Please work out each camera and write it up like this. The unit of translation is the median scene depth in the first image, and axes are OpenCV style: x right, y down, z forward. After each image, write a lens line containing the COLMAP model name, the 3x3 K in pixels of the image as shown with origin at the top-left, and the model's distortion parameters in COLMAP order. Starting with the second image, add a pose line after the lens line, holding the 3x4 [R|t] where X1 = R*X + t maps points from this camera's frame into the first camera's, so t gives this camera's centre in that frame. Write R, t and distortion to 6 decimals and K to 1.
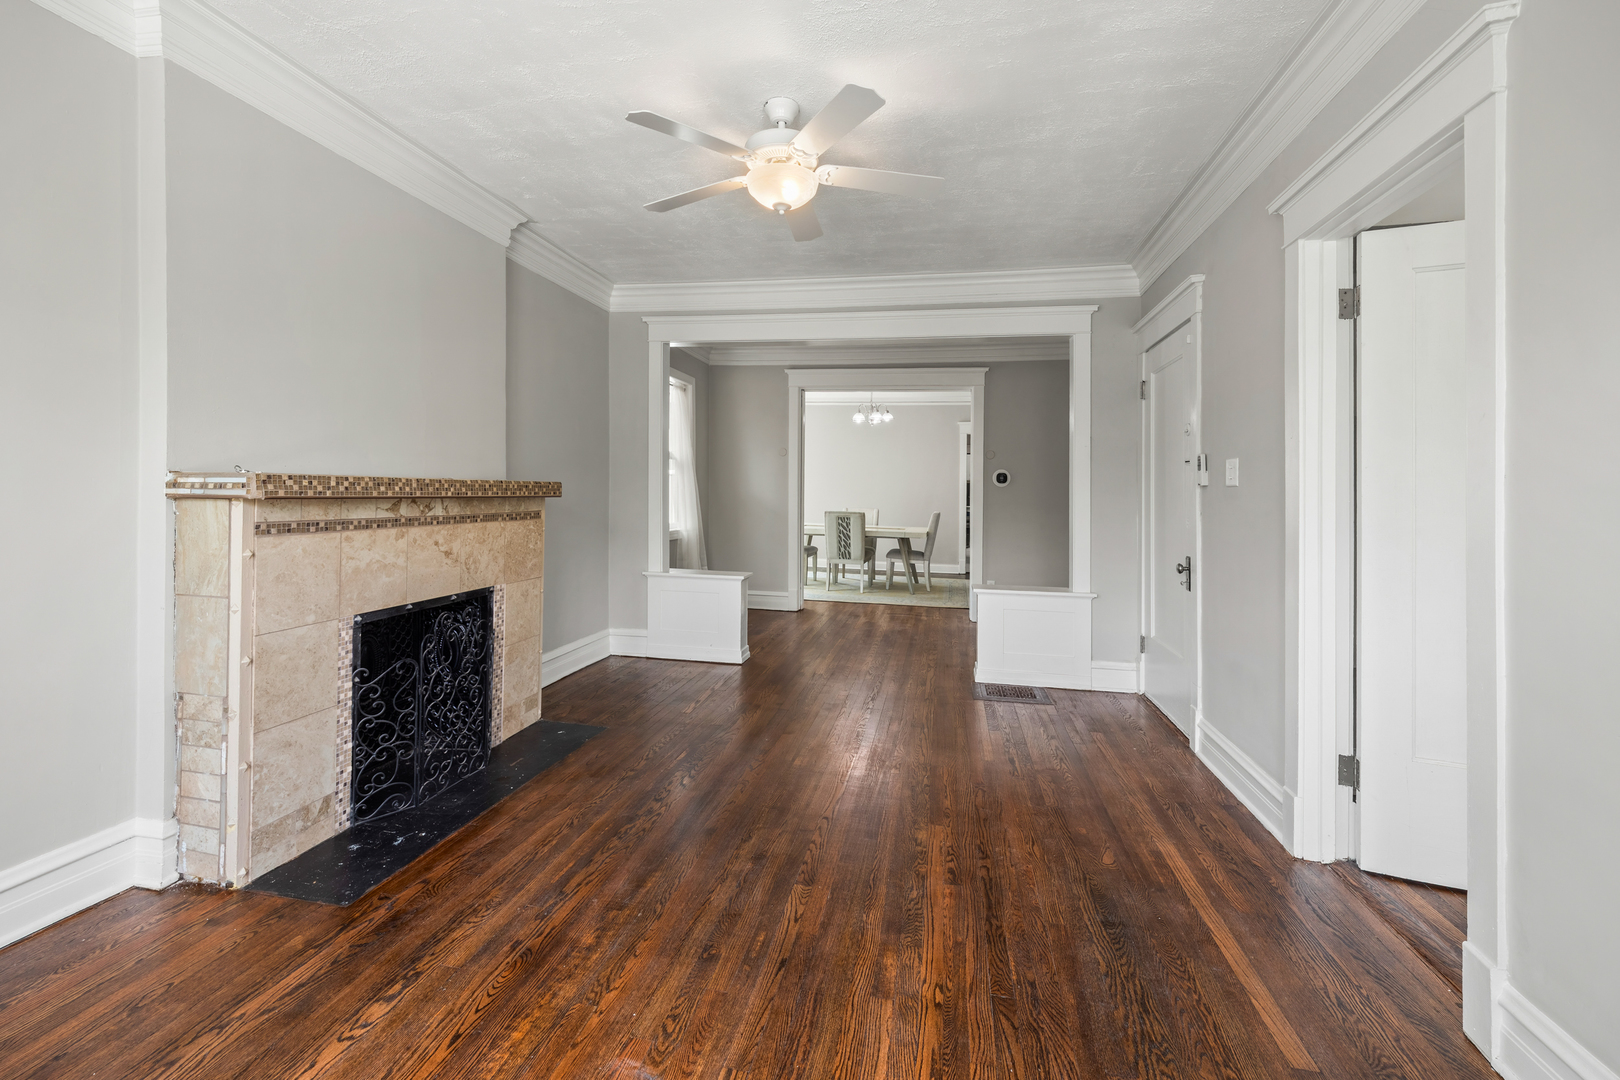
lens RADIAL K [[687.4, 0, 817.9], [0, 687.4, 493.9], [0, 0, 1]] dist [-0.001176, -0.001764]
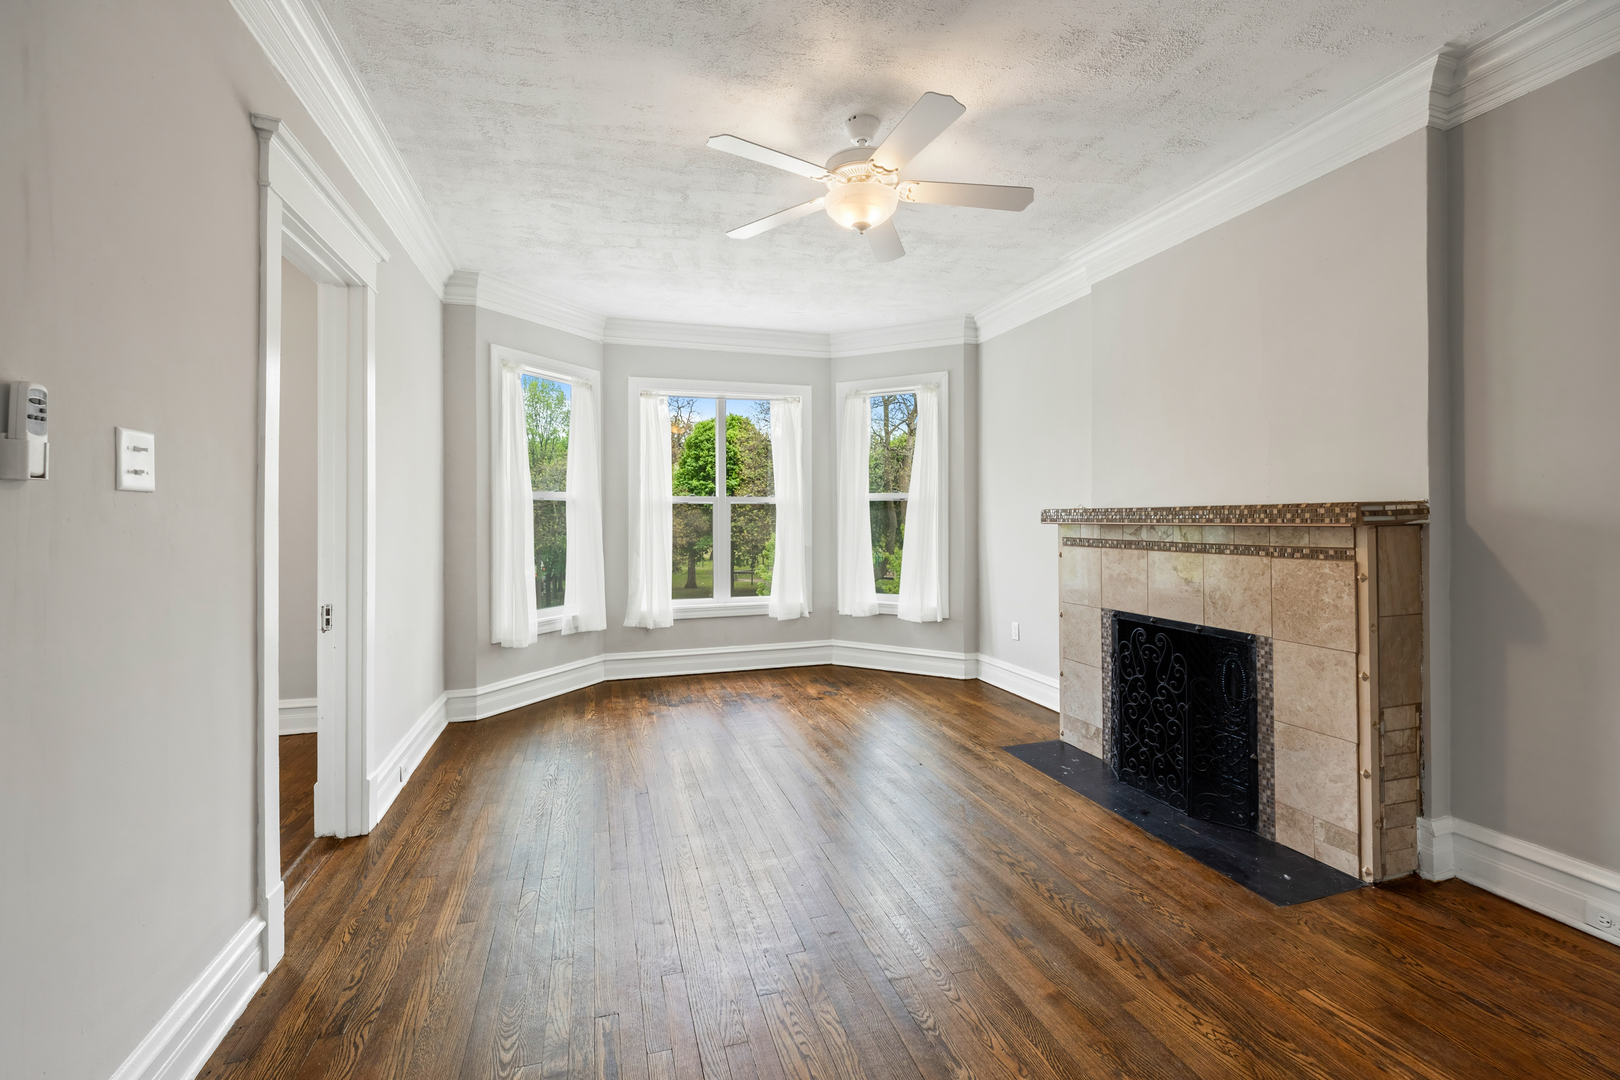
lens RADIAL K [[687.4, 0, 799.1], [0, 687.4, 521.0], [0, 0, 1]] dist [-0.001176, -0.001764]
pose [[-0.891768, -0.002917, -0.452483, 0.432201], [-0.003493, 0.999994, 0.000438, 0.001035], [0.452479, 0.001971, -0.891773, 1.685900]]
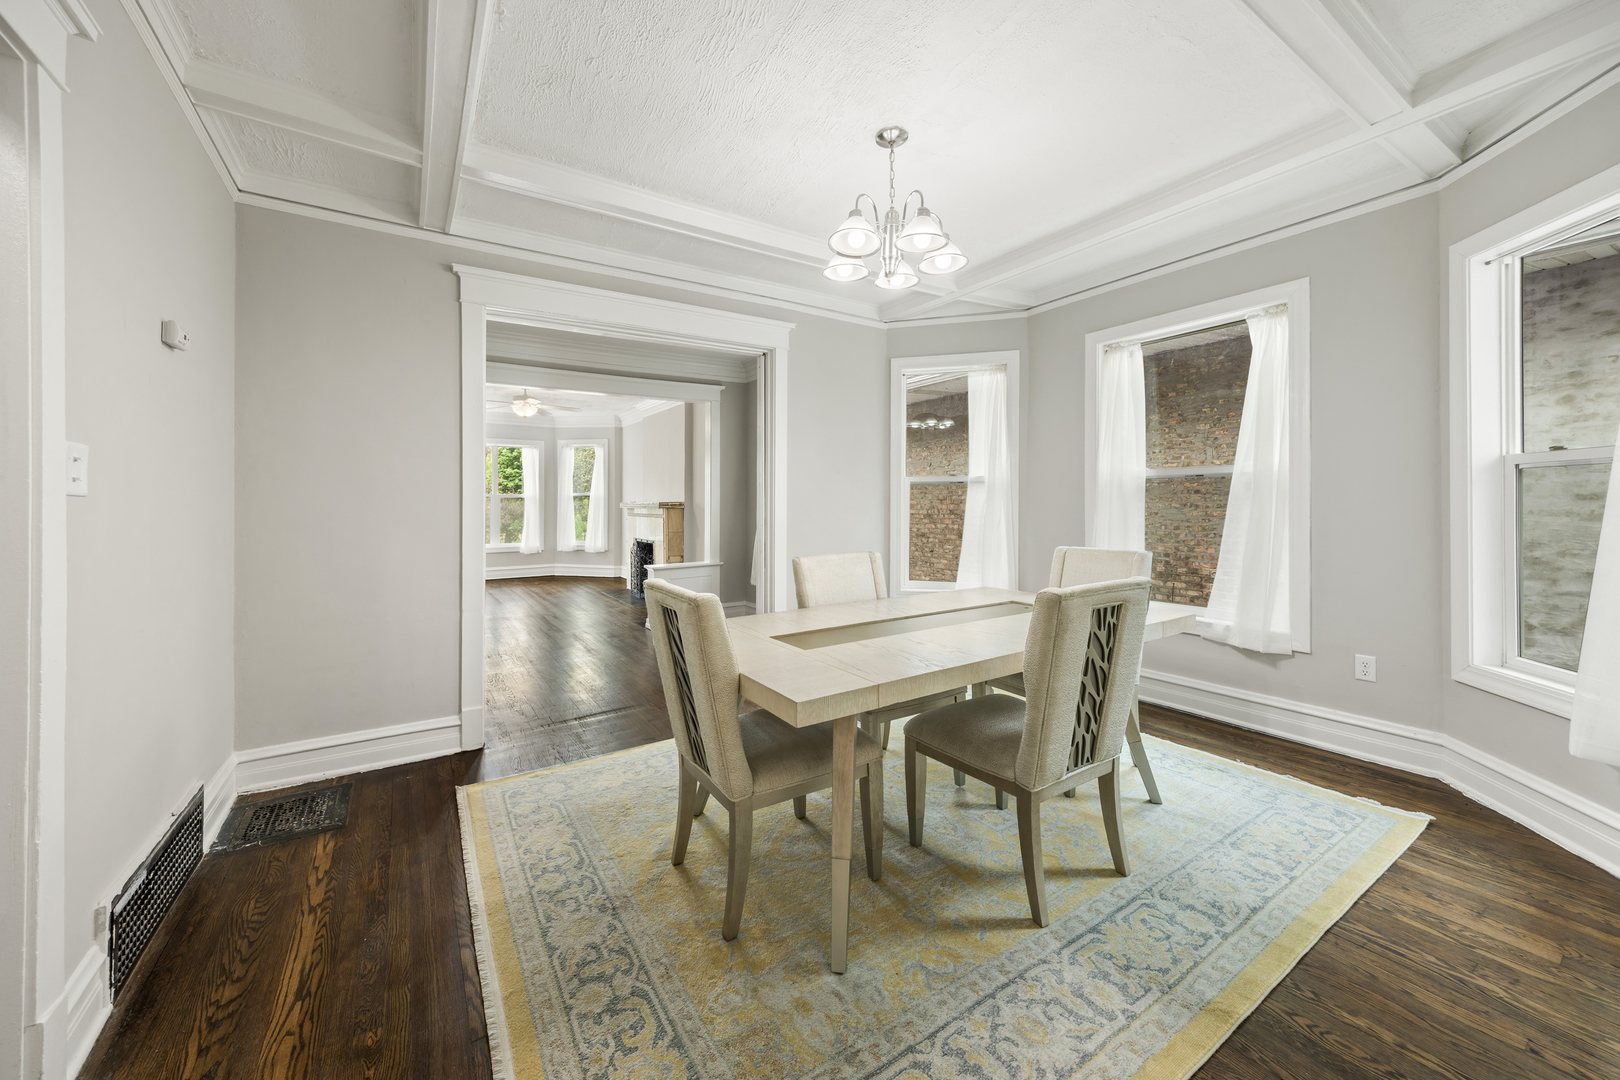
lens RADIAL K [[611.8, 0, 800.4], [0, 611.8, 503.9], [0, 0, 1]] dist [0.009032, -0.001099]
pose [[-0.729400, -0.011620, -0.683989, 0.887390], [-0.011111, 0.999925, -0.005139, -0.008554], [0.683997, 0.003852, -0.729474, 3.637341]]
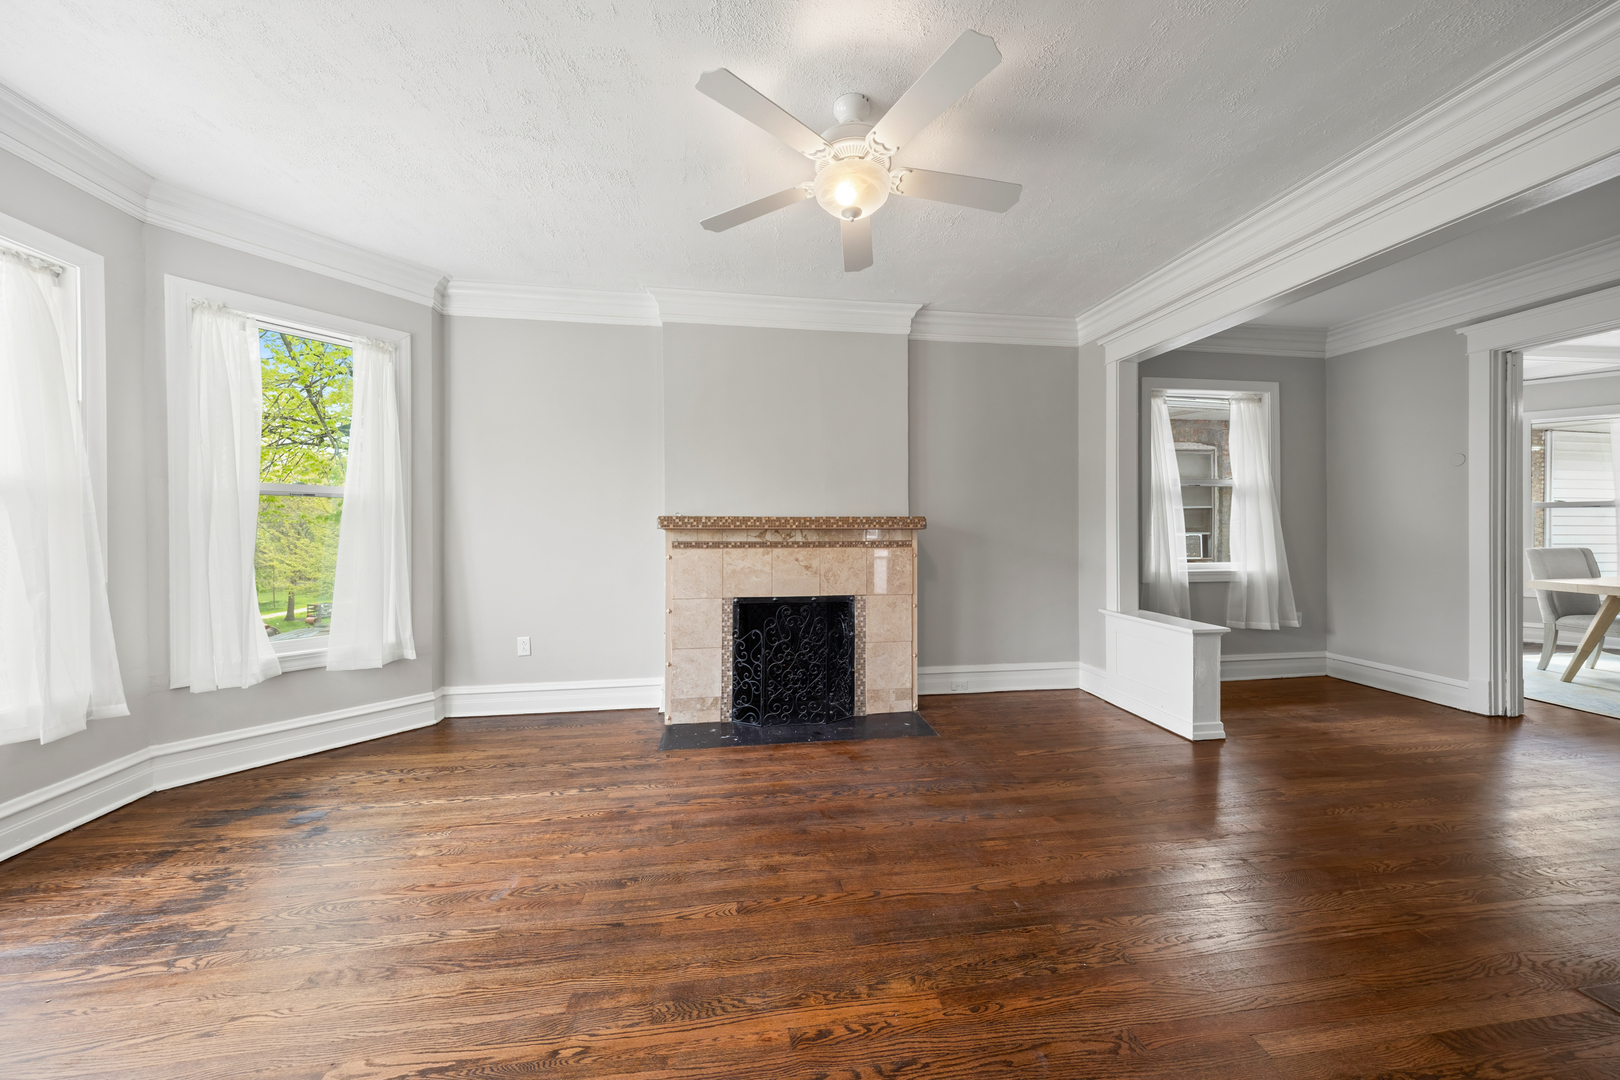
lens RADIAL K [[552.6, 0, 799.6], [0, 552.6, 529.8], [0, 0, 1]] dist [0.006877, -0.000918]
pose [[0.320900, -0.007606, -0.947083, 0.591072], [0.001946, 0.999971, -0.007372, 0.016042], [0.947111, 0.000522, 0.320905, 0.623585]]
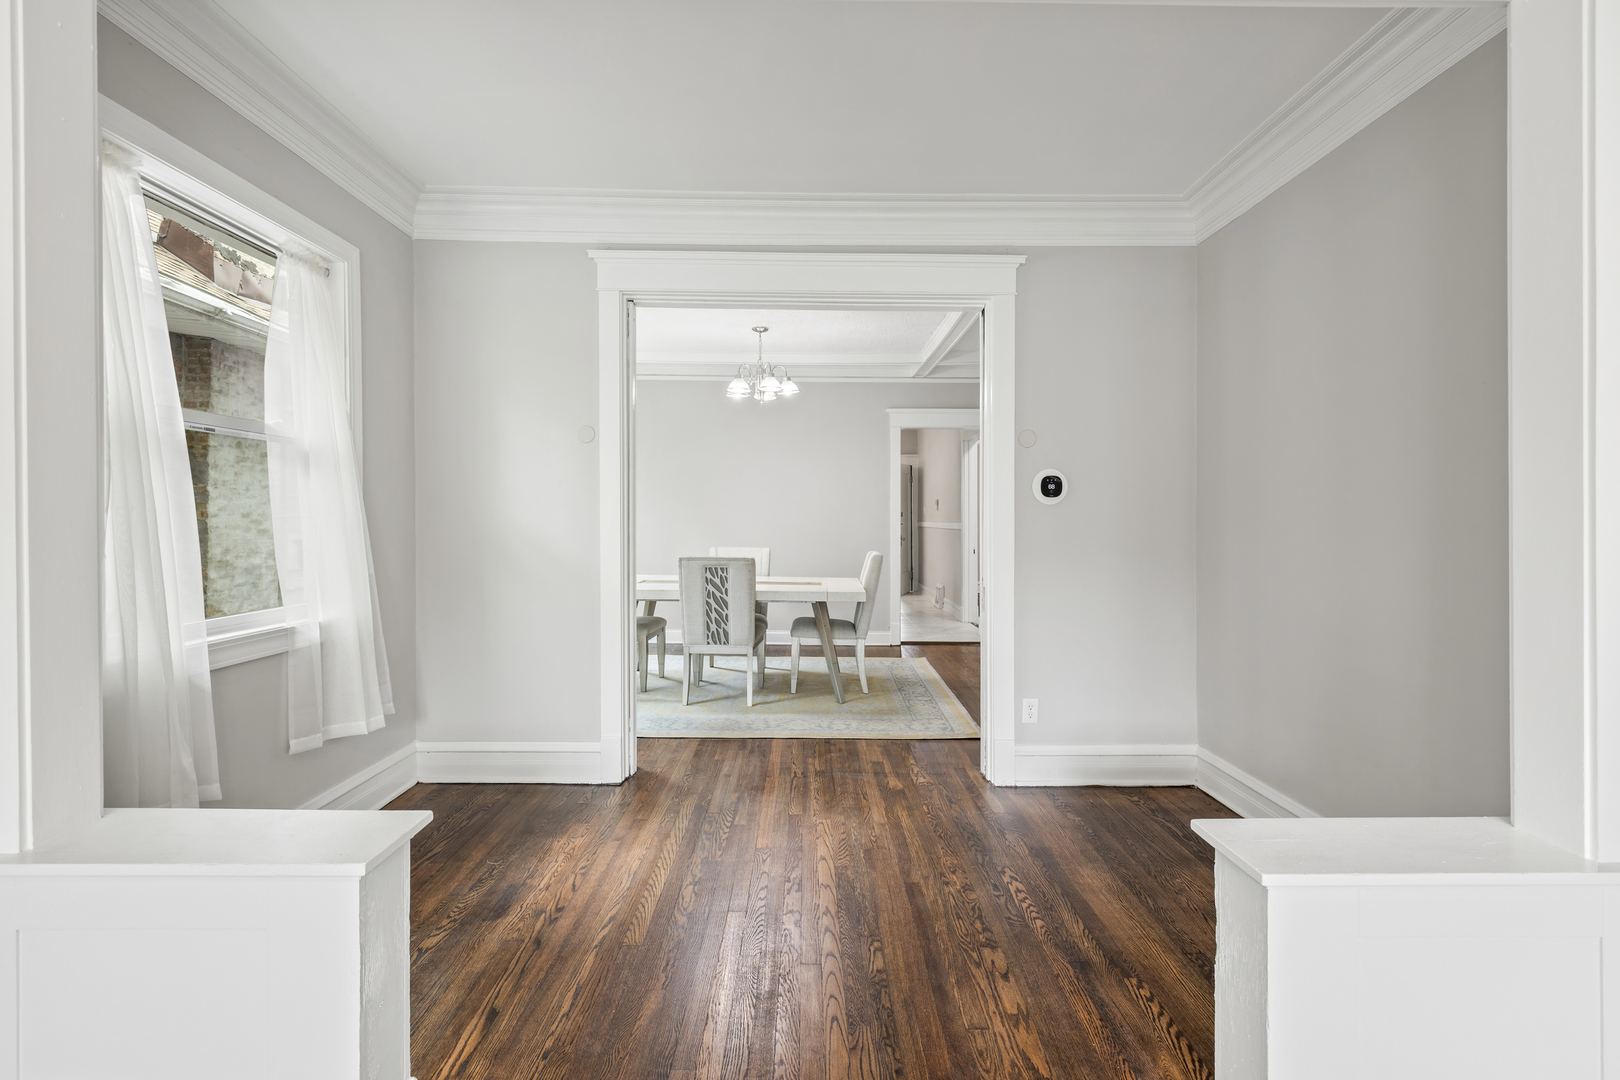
lens RADIAL K [[762.3, 0, 815.6], [0, 762.3, 515.3], [0, 0, 1]] dist [0.003692, 0.001109]
pose [[0.980695, -0.011935, 0.195179, -0.004410], [0.014360, 0.999836, -0.011015, 0.001883], [-0.195015, 0.013605, 0.980706, 1.168833]]
